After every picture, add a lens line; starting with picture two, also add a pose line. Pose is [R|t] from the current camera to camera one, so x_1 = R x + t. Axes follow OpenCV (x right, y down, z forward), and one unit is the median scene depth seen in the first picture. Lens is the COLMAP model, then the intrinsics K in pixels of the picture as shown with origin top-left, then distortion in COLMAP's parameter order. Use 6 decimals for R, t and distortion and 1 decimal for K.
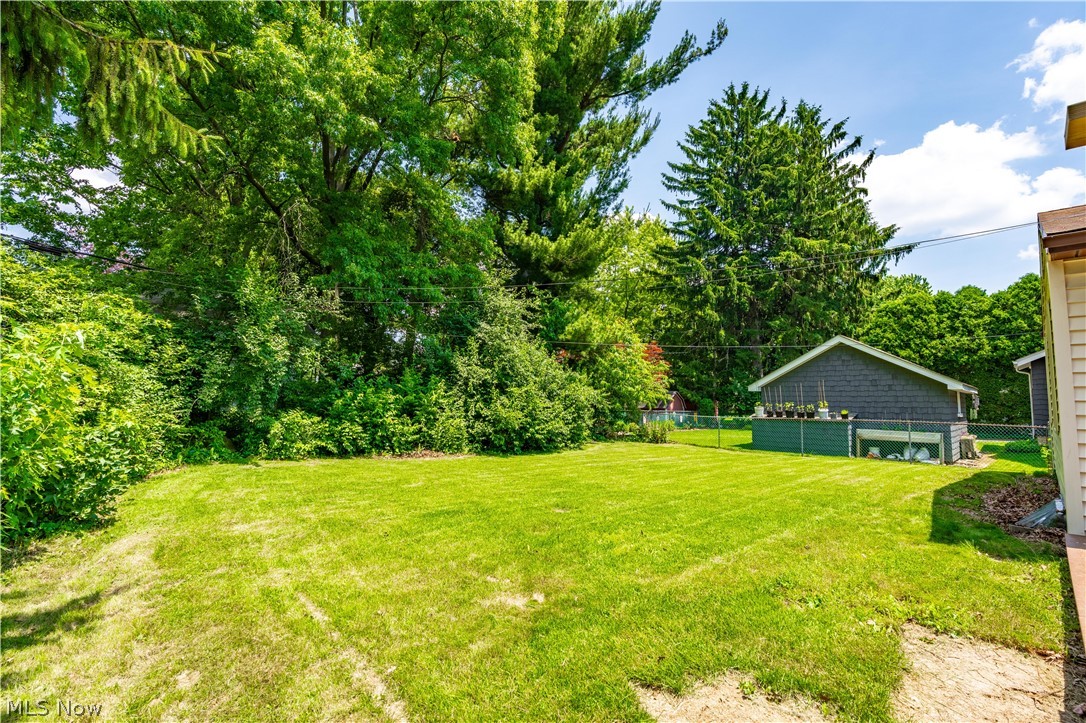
lens RADIAL K [[484.5, 0, 543.0], [0, 484.5, 361.5], [0, 0, 1]] dist [-0.002544, -0.000371]
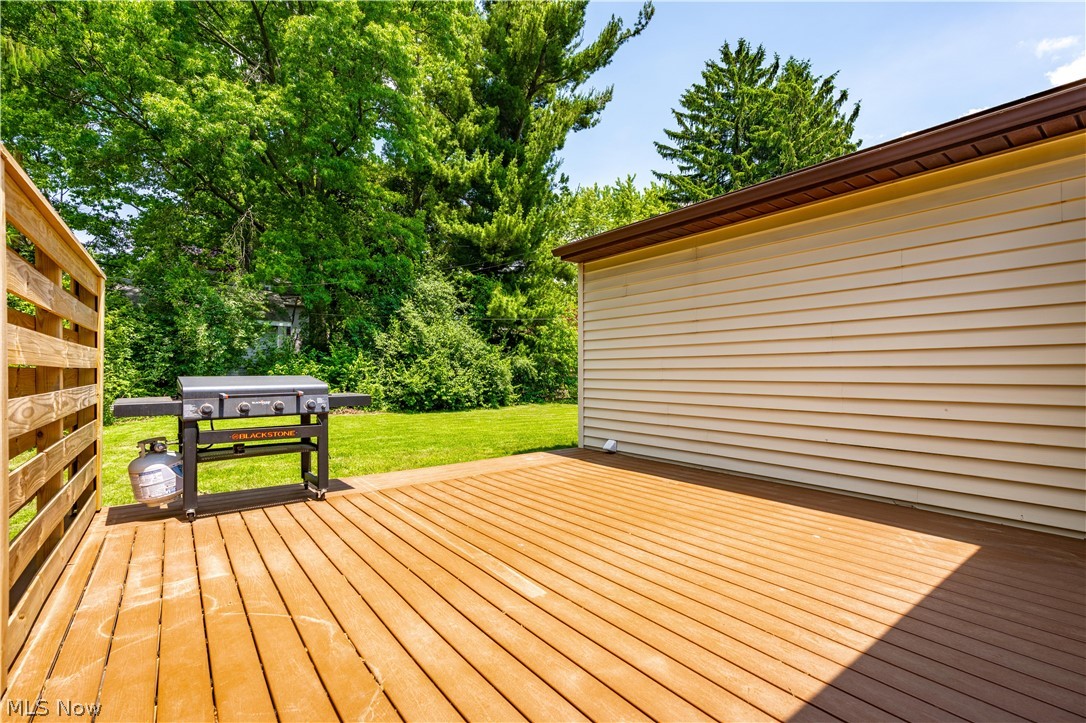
lens RADIAL K [[484.5, 0, 543.0], [0, 484.5, 361.5], [0, 0, 1]] dist [-0.002544, -0.000371]
pose [[0.992777, -0.021972, -0.117946, 0.246811], [0.029233, 0.997759, 0.060189, -0.000322], [0.116359, -0.063202, 0.991194, -0.103057]]
